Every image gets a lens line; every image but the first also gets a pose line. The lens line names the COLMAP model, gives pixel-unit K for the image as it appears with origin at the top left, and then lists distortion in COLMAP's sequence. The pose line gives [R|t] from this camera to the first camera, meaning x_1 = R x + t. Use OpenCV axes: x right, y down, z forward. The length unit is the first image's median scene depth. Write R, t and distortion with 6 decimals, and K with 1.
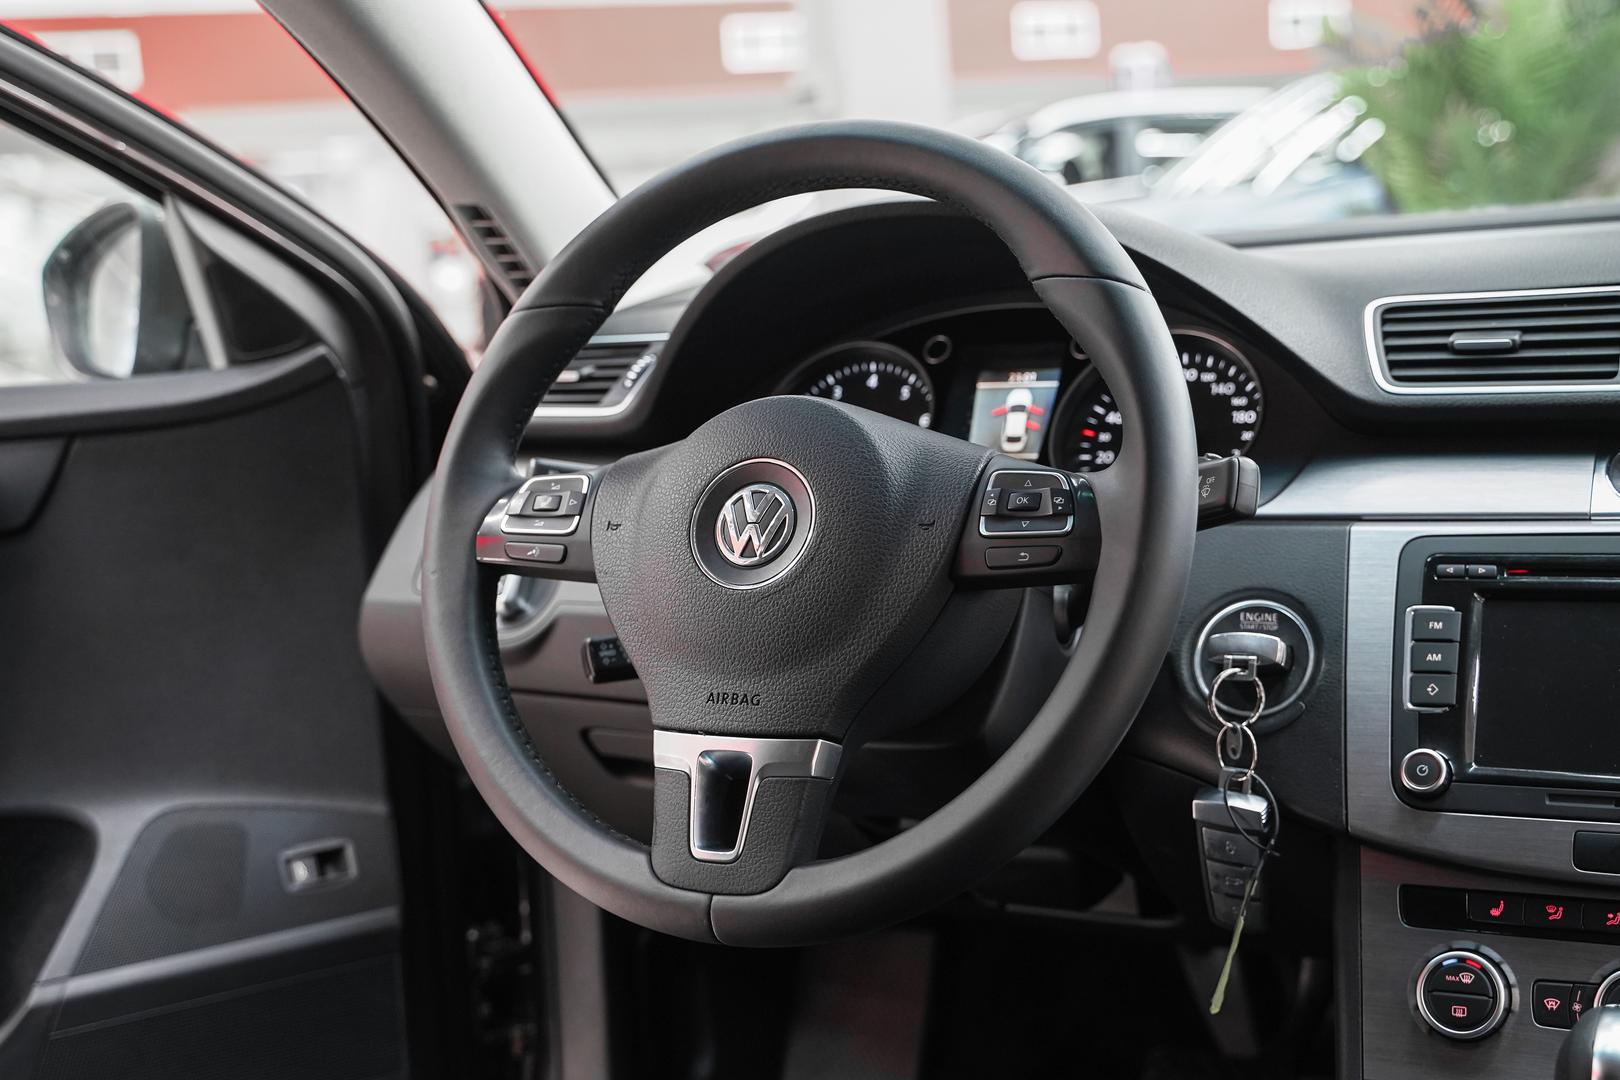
lens RADIAL K [[2053.4, 0, 806.8], [0, 2053.4, 535.7], [0, 0, 1]] dist [0.016073, 0.000000]
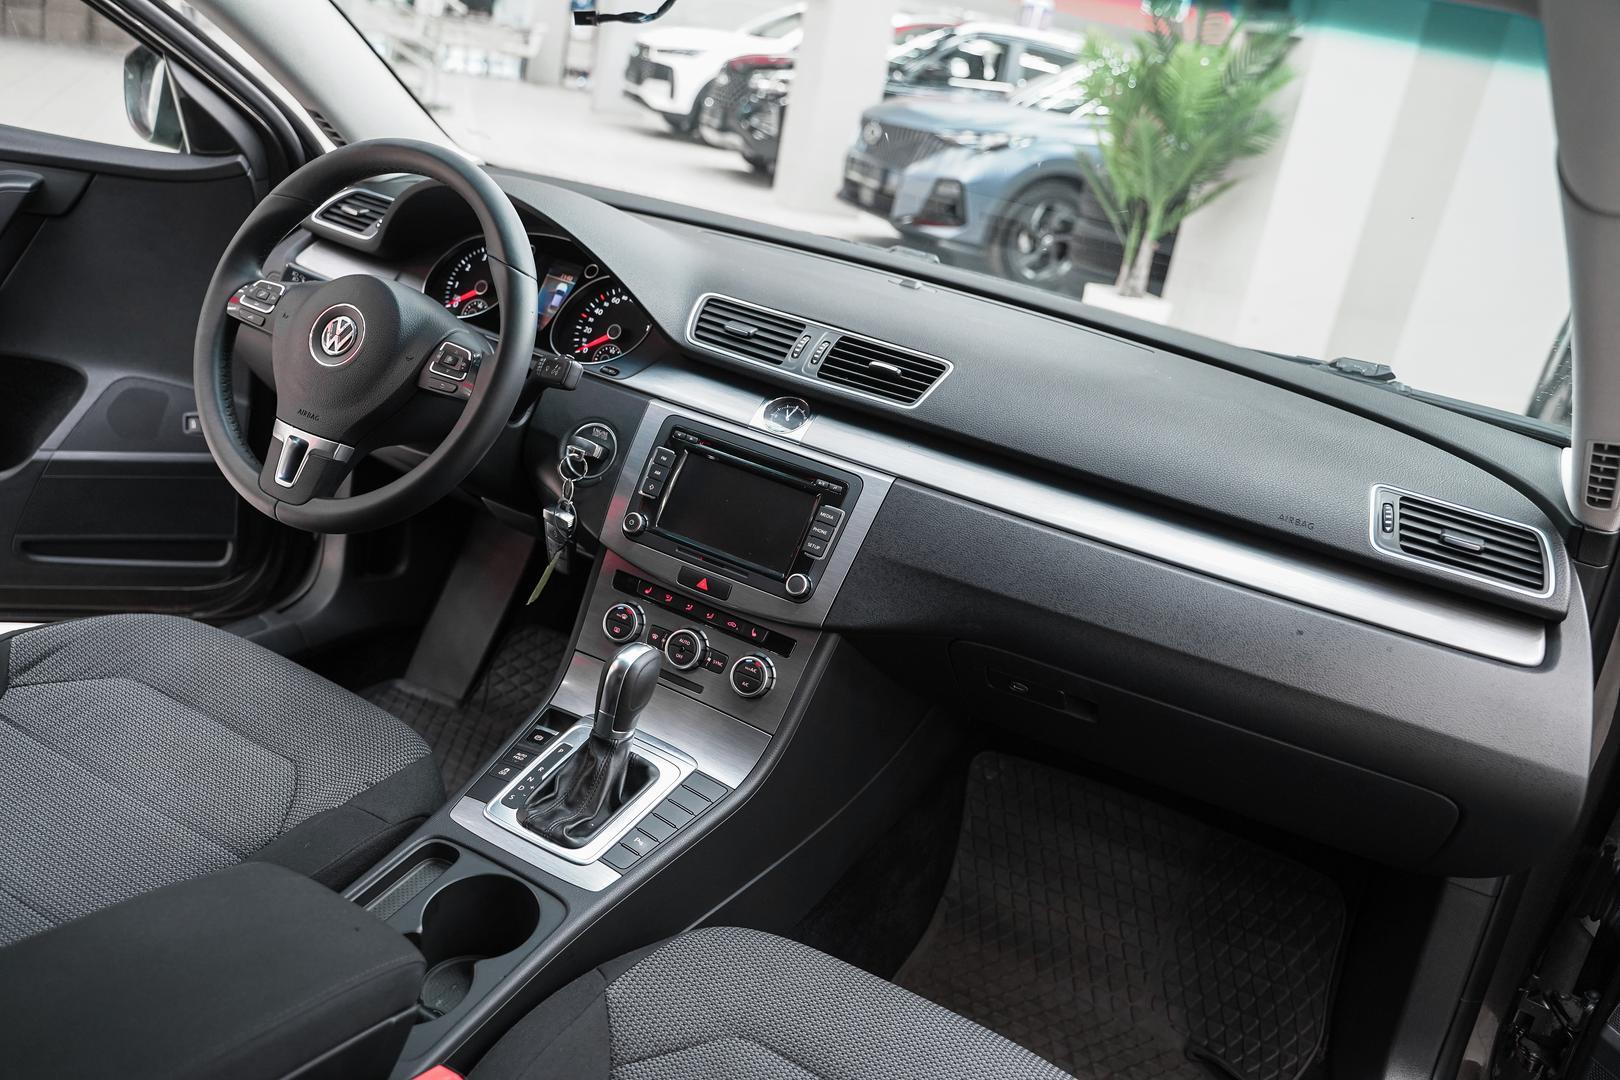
lens RADIAL K [[1281.9, 0, 817.4], [0, 1281.9, 532.6], [0, 0, 1]] dist [-0.021454, 0.016083]
pose [[0.968387, 0.236624, 0.078962, 0.357799], [-0.247978, 0.947523, 0.201761, -0.182287], [-0.027077, -0.214963, 0.976247, -0.299764]]
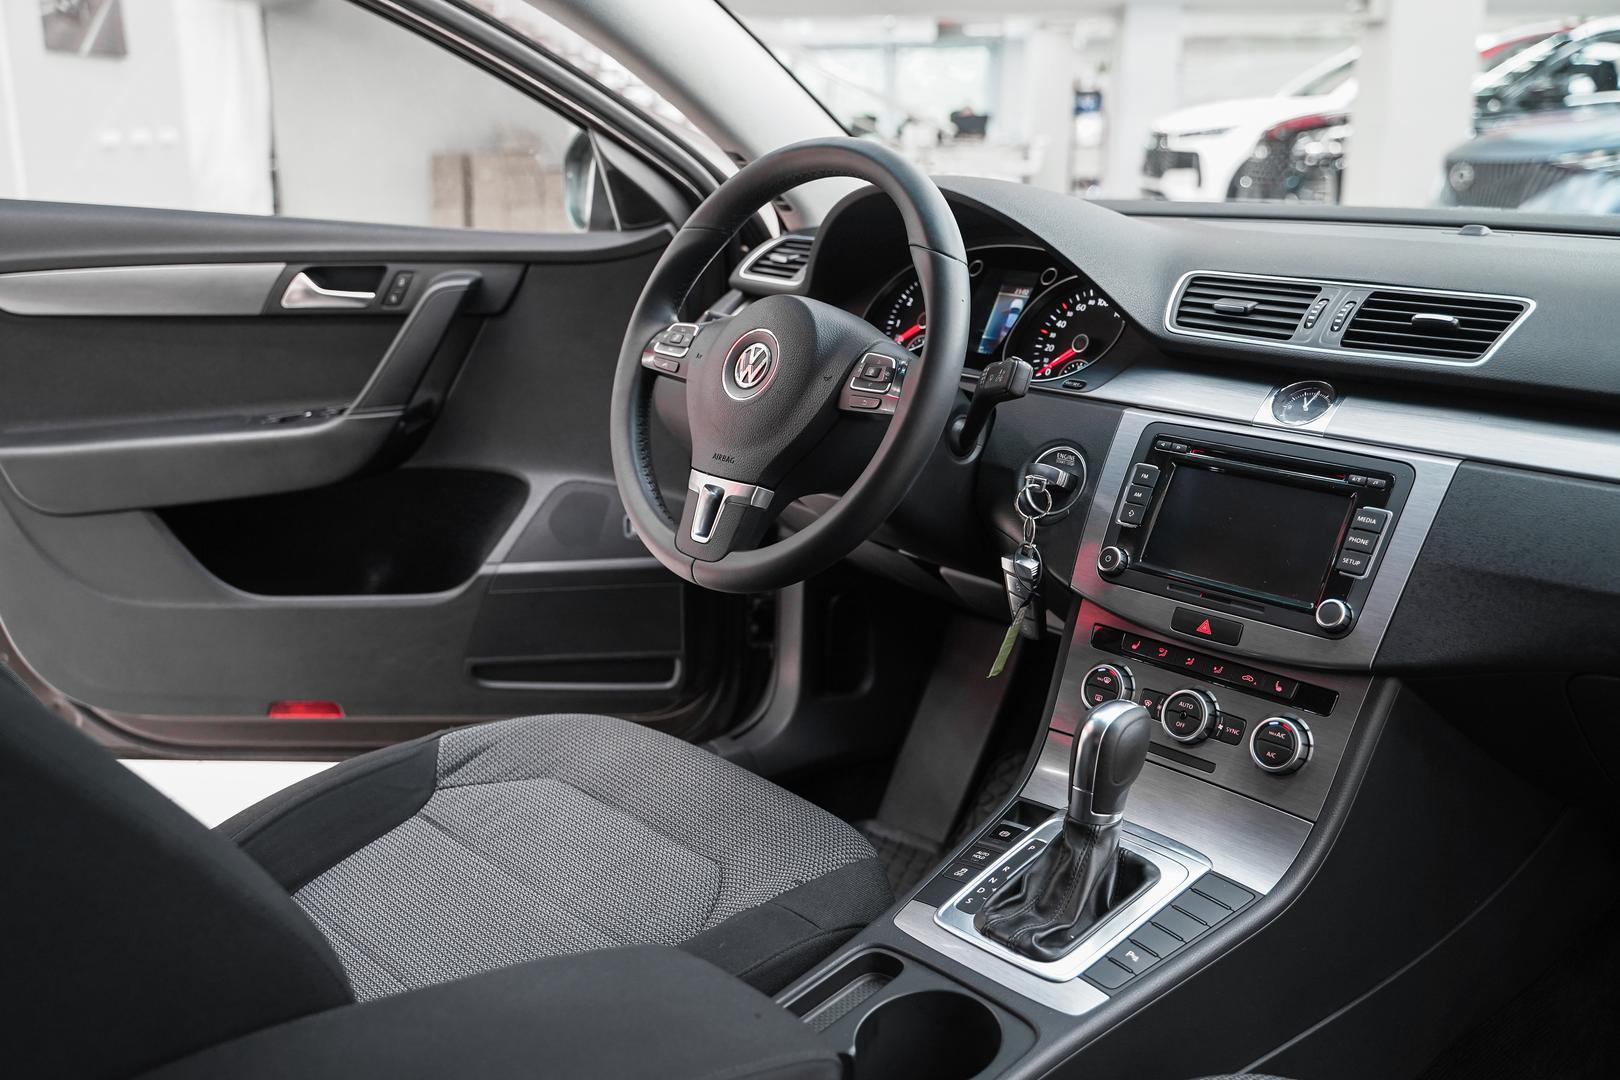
lens RADIAL K [[1552.5, 0, 811.1], [0, 1552.5, 529.6], [0, 0, 1]] dist [-0.001162, 0.000000]
pose [[0.936012, 0.157123, -0.314950, 0.436658], [-0.115177, 0.982296, 0.147749, -0.065375], [0.332589, -0.102020, 0.937538, -0.259064]]
